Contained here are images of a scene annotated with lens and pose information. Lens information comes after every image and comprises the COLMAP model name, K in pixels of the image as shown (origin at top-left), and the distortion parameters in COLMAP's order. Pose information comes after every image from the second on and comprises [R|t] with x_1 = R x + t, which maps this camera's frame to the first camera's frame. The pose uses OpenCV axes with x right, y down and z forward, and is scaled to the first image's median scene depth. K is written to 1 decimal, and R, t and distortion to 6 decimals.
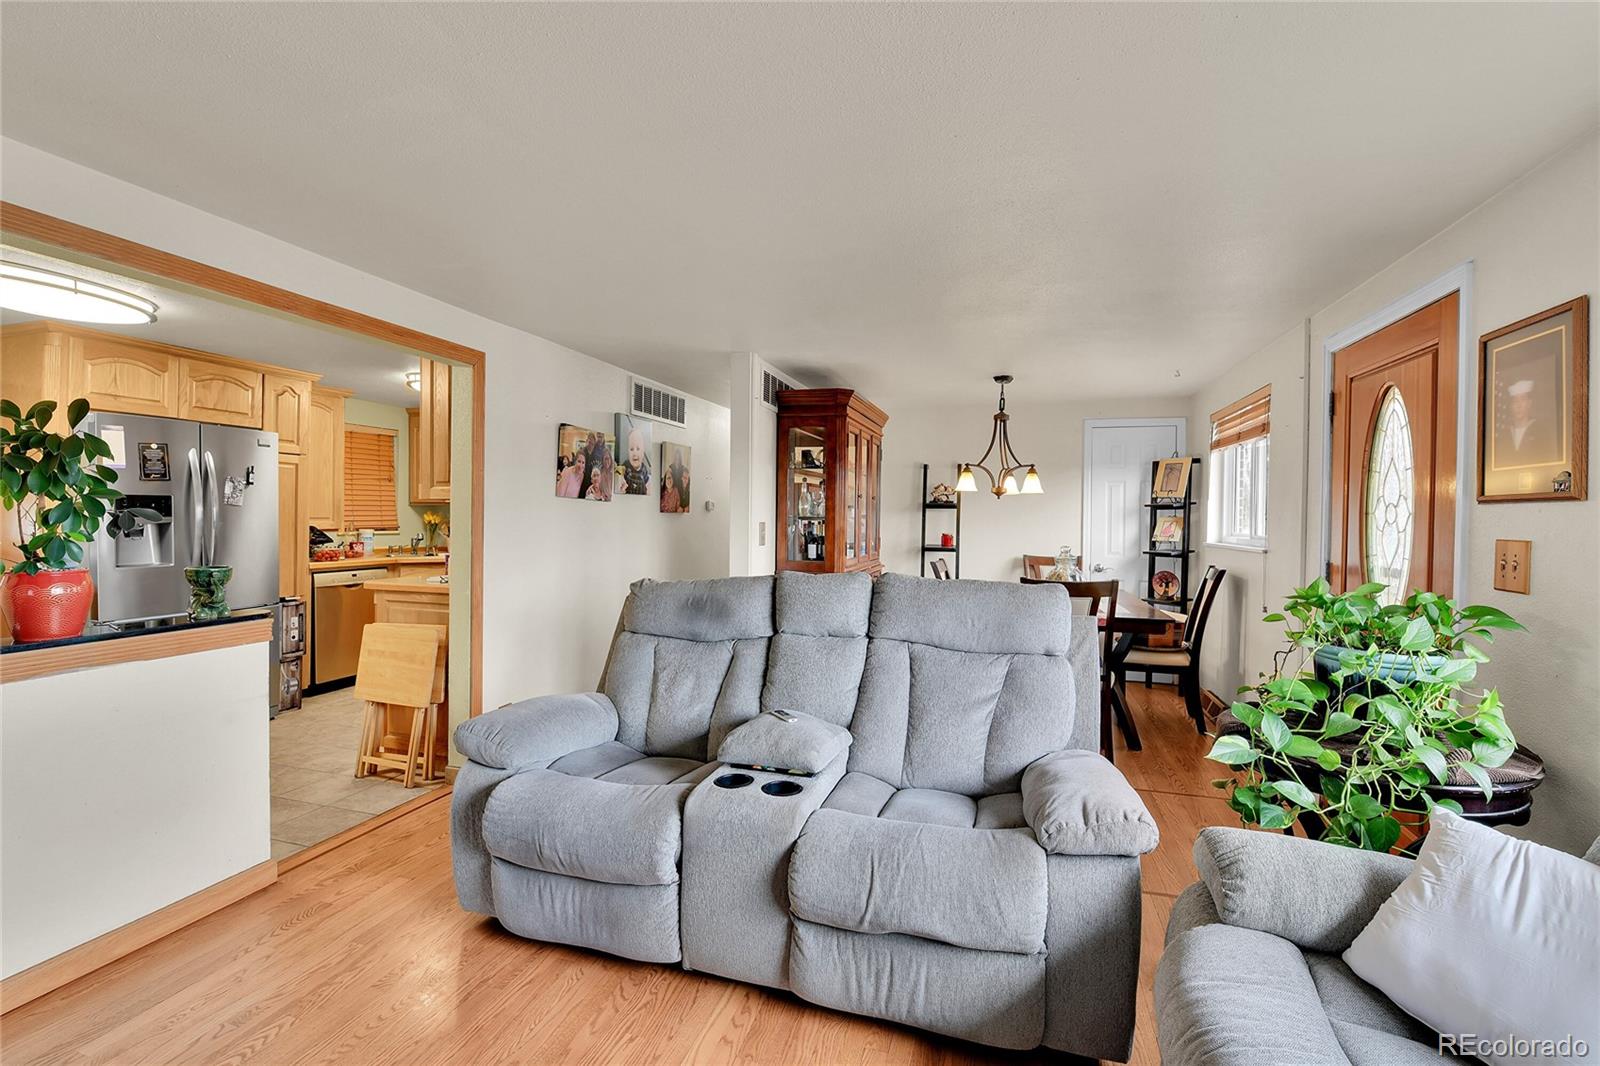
lens RADIAL K [[698.0, 0, 795.4], [0, 698.0, 525.1], [0, 0, 1]] dist [-0.005165, -0.000450]
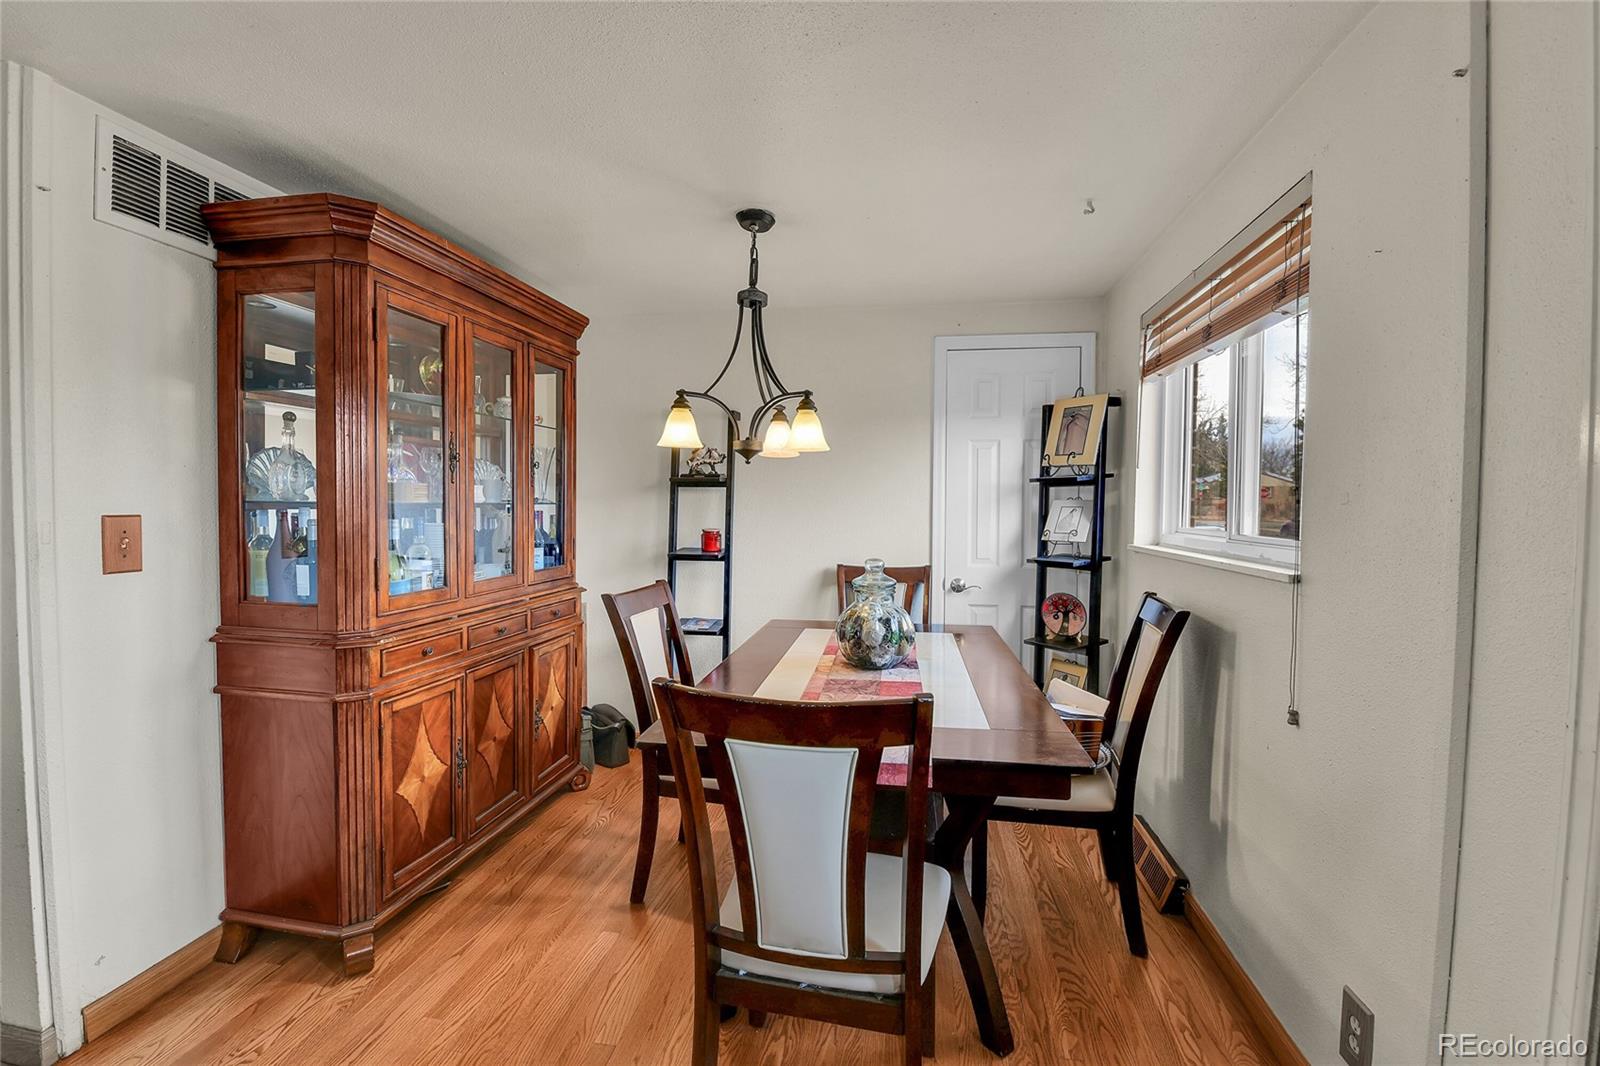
lens RADIAL K [[698.0, 0, 797.3], [0, 698.0, 527.9], [0, 0, 1]] dist [-0.005165, -0.000450]
pose [[0.991366, -0.009103, 0.130808, 0.238193], [0.005924, 0.999678, 0.024670, -0.003682], [-0.130991, -0.023682, 0.991101, 0.459136]]
